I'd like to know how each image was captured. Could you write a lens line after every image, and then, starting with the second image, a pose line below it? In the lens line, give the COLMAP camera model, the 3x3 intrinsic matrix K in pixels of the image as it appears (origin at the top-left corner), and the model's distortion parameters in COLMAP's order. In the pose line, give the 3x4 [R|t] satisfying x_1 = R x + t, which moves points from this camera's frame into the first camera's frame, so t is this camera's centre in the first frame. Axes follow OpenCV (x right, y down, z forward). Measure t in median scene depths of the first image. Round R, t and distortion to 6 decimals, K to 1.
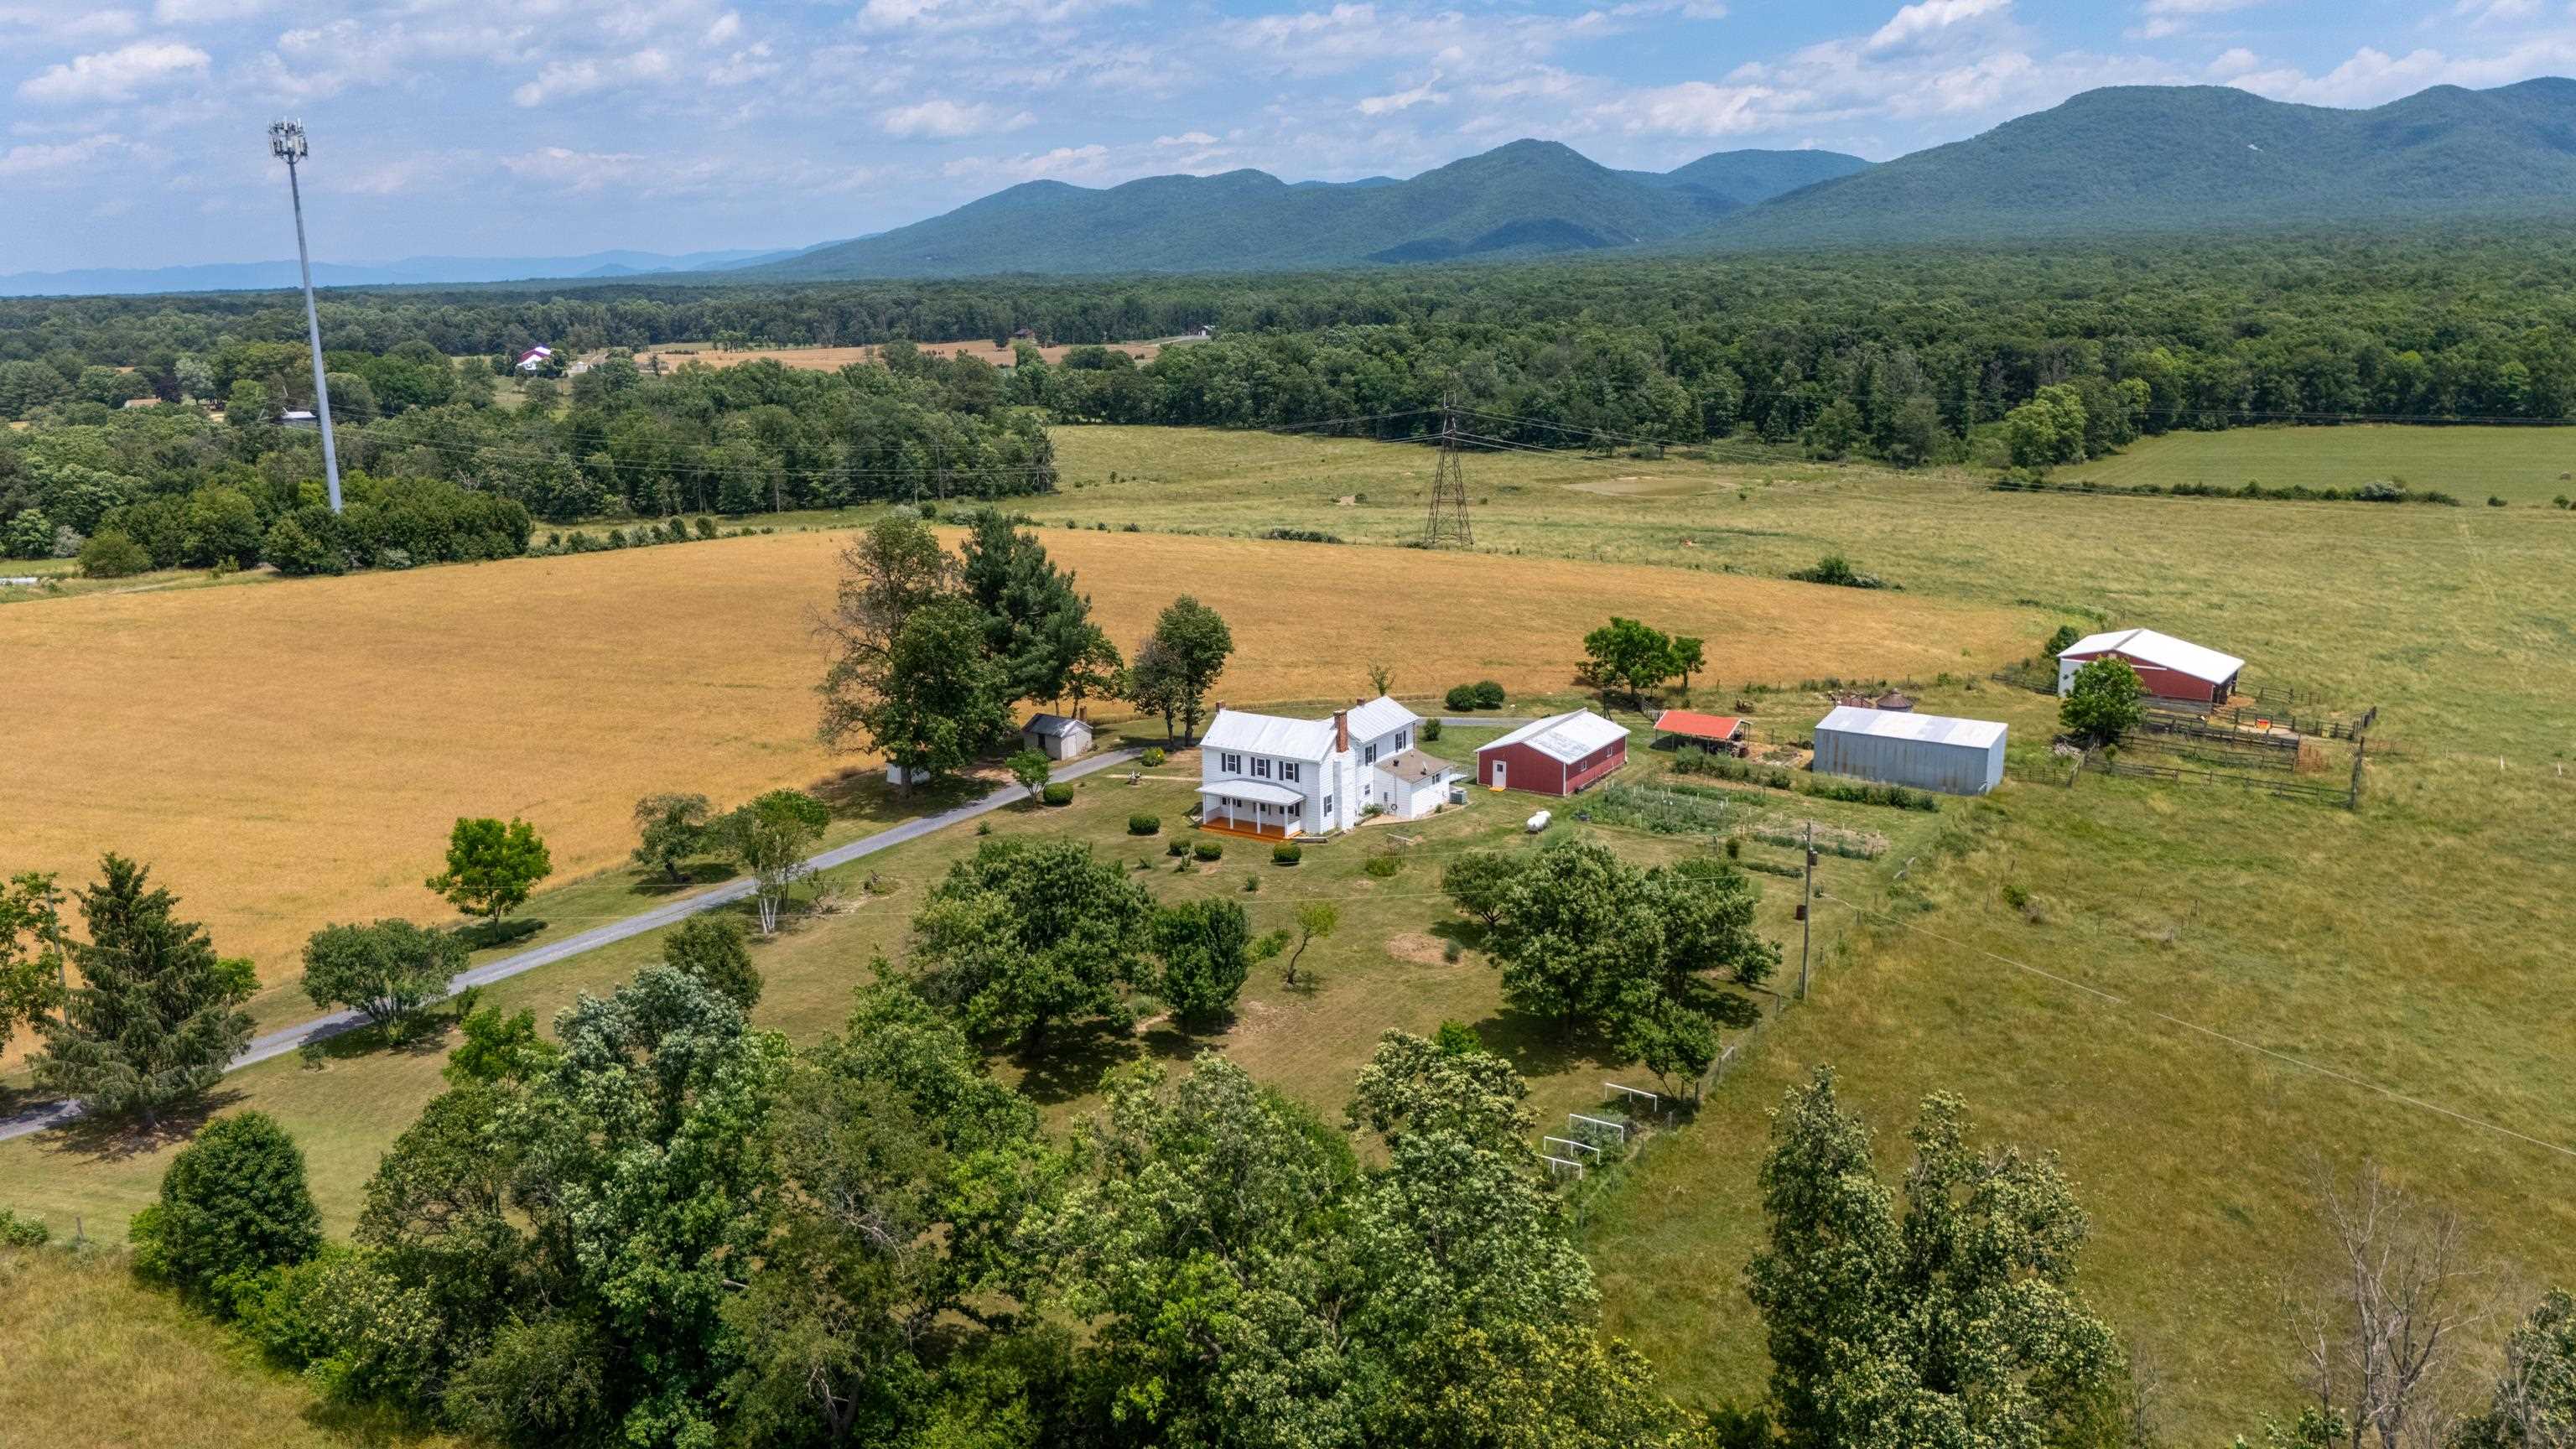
lens RADIAL K [[1899.9, 0, 1289.3], [0, 1899.9, 730.1], [0, 0, 1]] dist [0.065585, -0.065441]
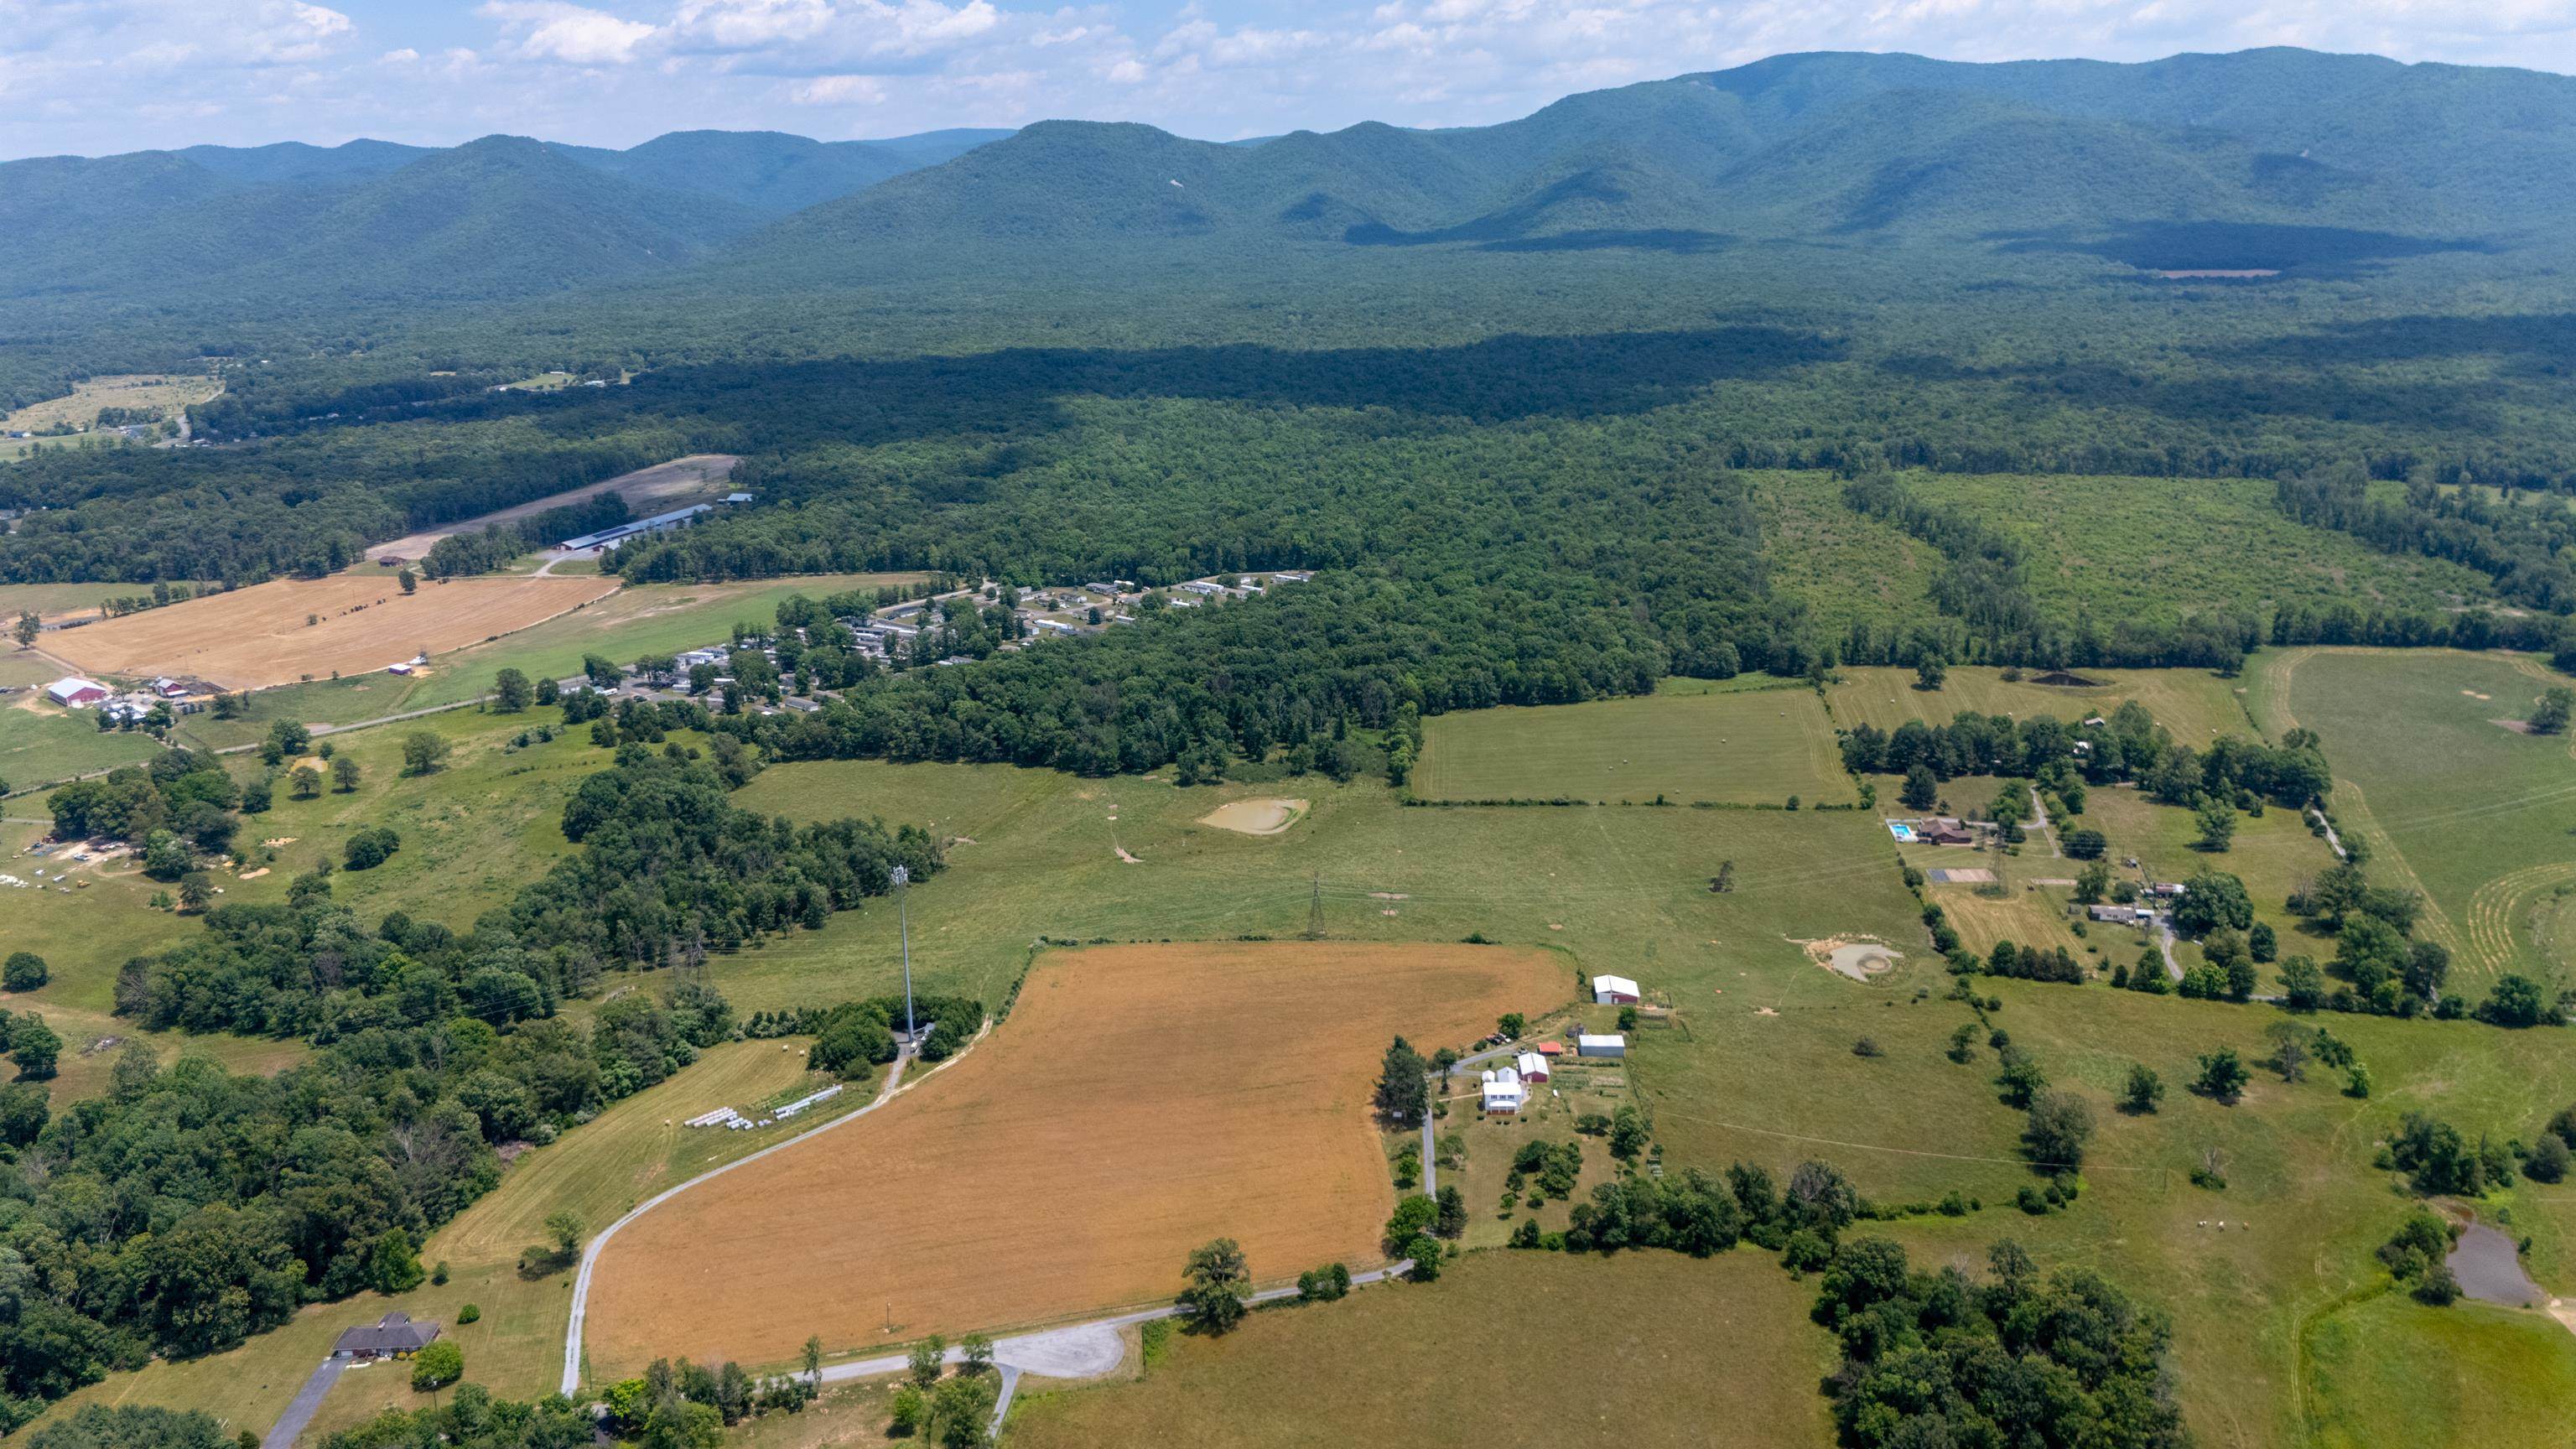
lens RADIAL K [[1899.9, 0, 1282.8], [0, 1899.9, 736.4], [0, 0, 1]] dist [0.065585, -0.065441]
pose [[0.861441, -0.141702, 0.487688, -0.705600], [0.122599, 0.989908, 0.071071, -0.335398], [-0.492837, -0.001434, 0.870120, -0.715698]]
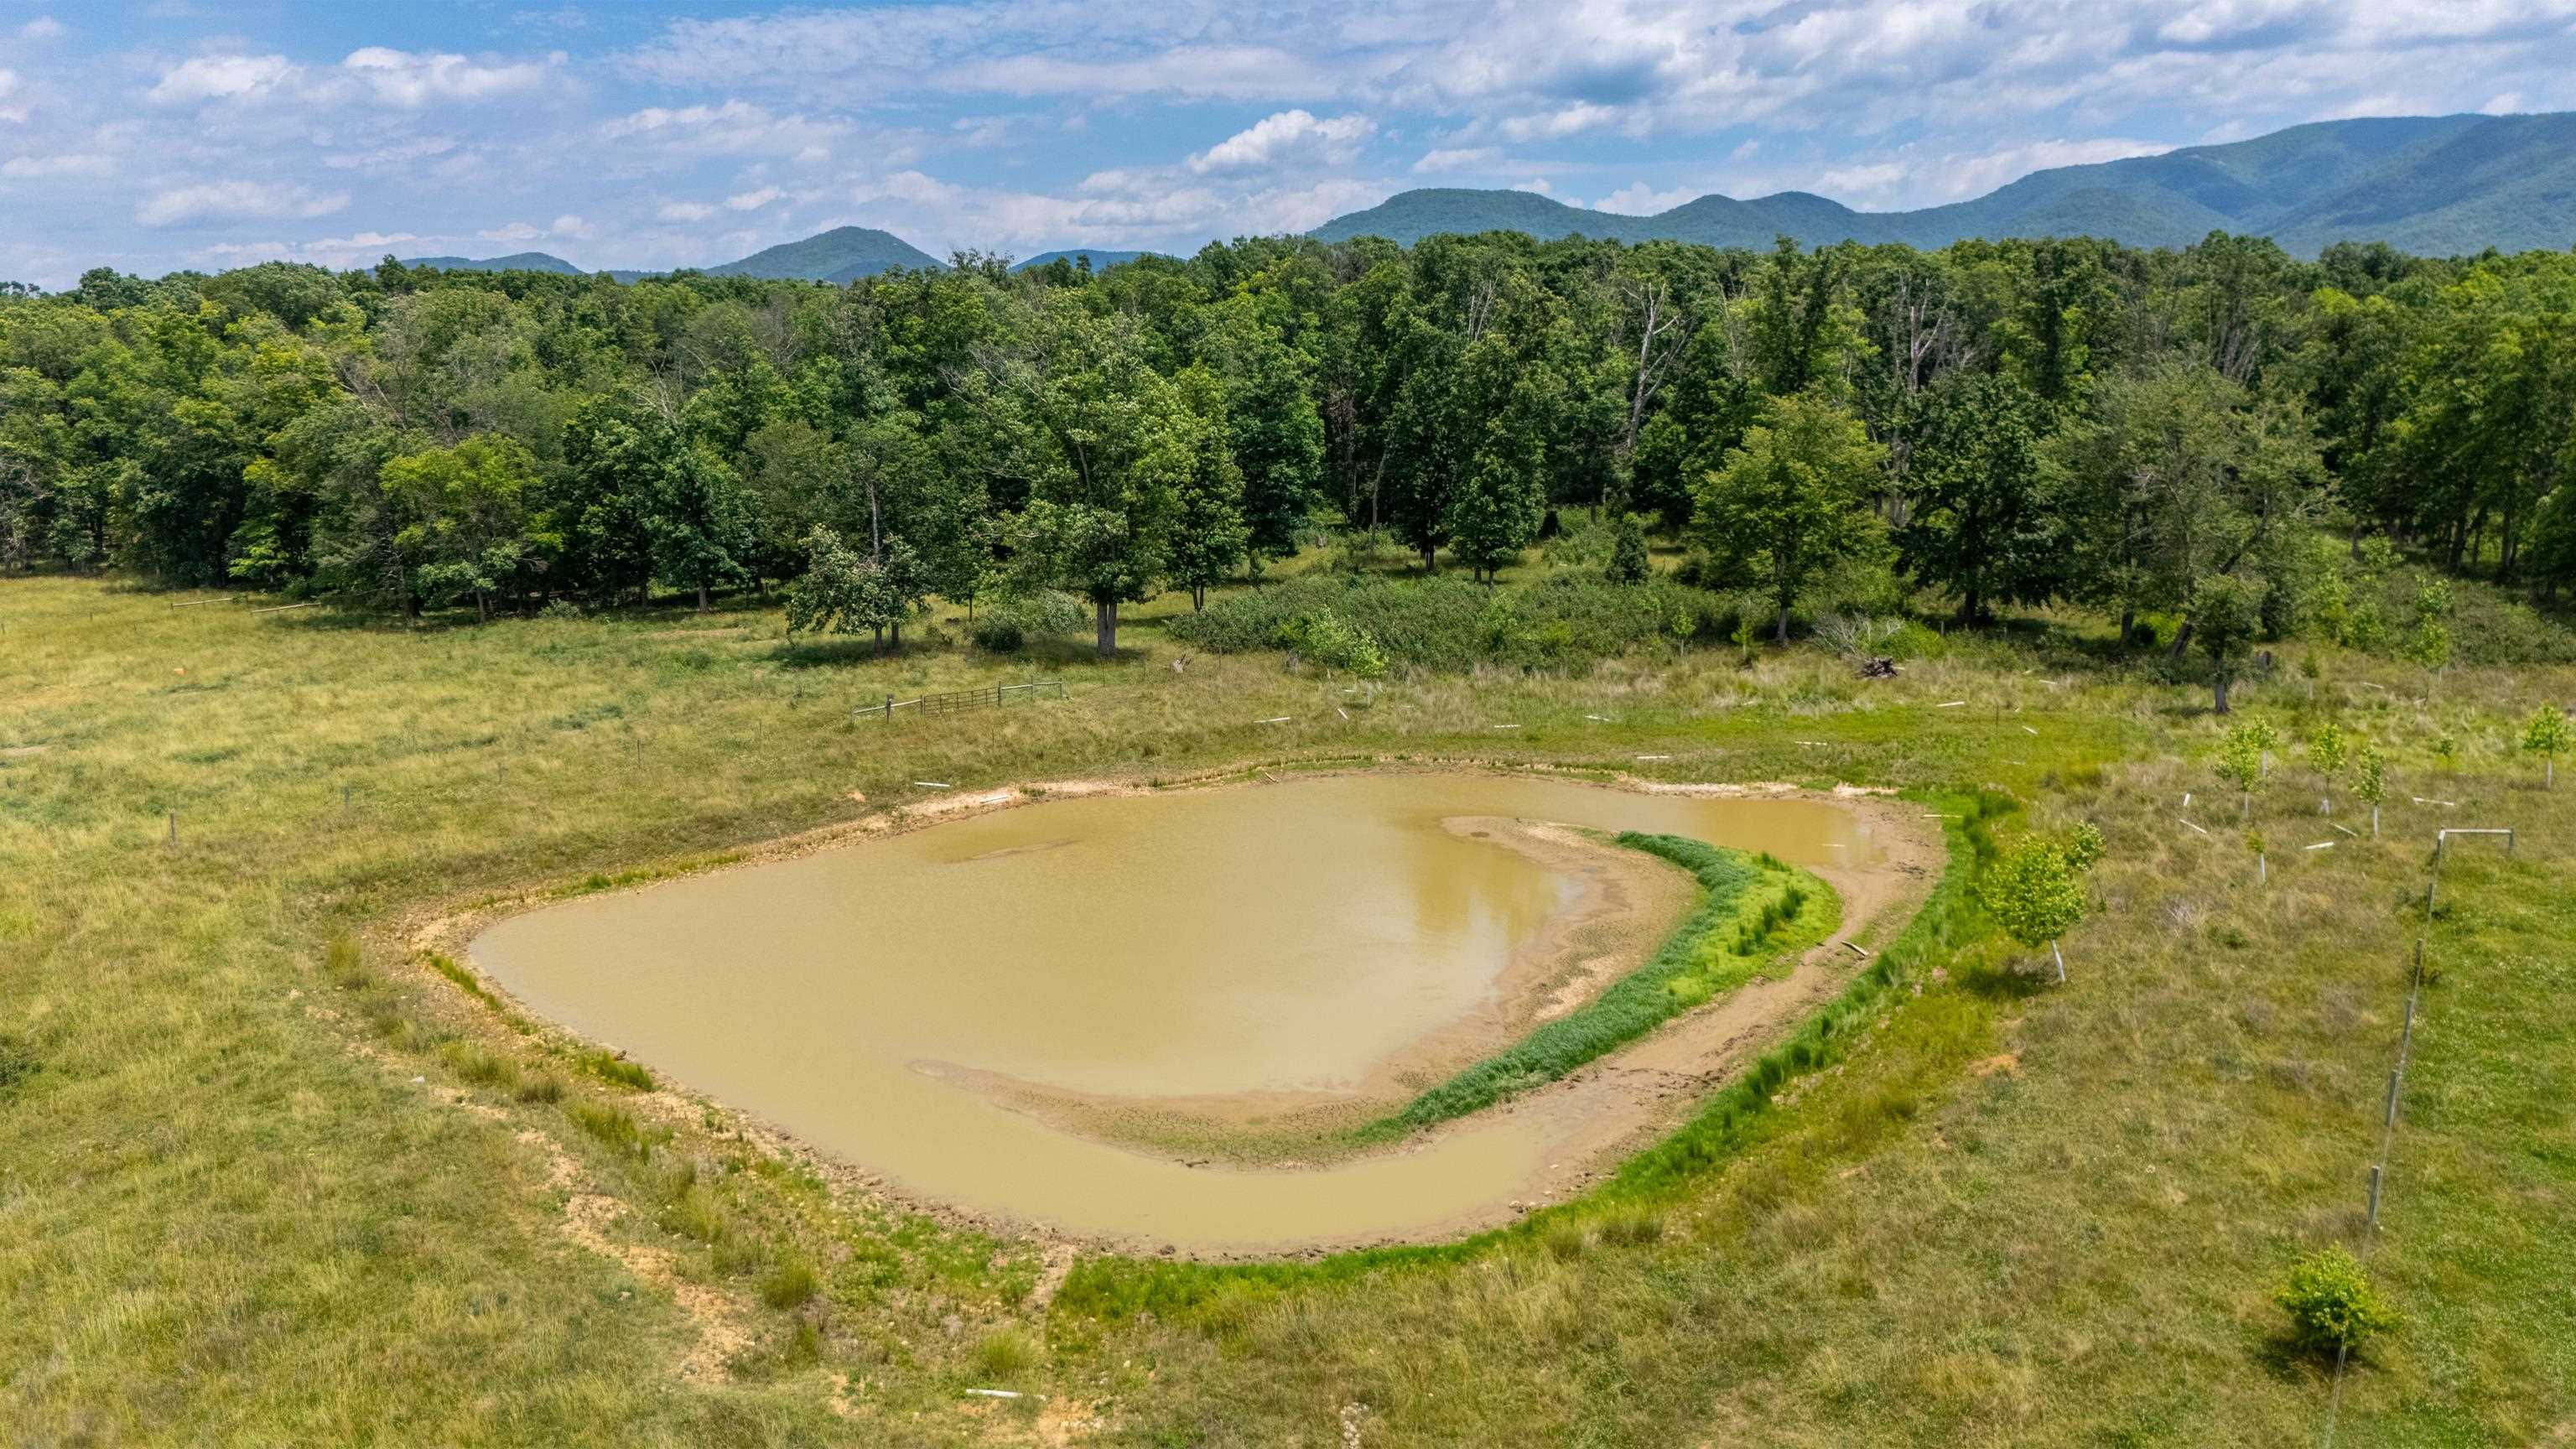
lens RADIAL K [[1899.9, 0, 1287.8], [0, 1899.9, 726.6], [0, 0, 1]] dist [0.065585, -0.065441]
pose [[0.945261, -0.058960, 0.320943, 0.149426], [0.076835, 0.996103, -0.043304, -0.129508], [-0.317139, 0.065593, 0.946108, 0.821161]]
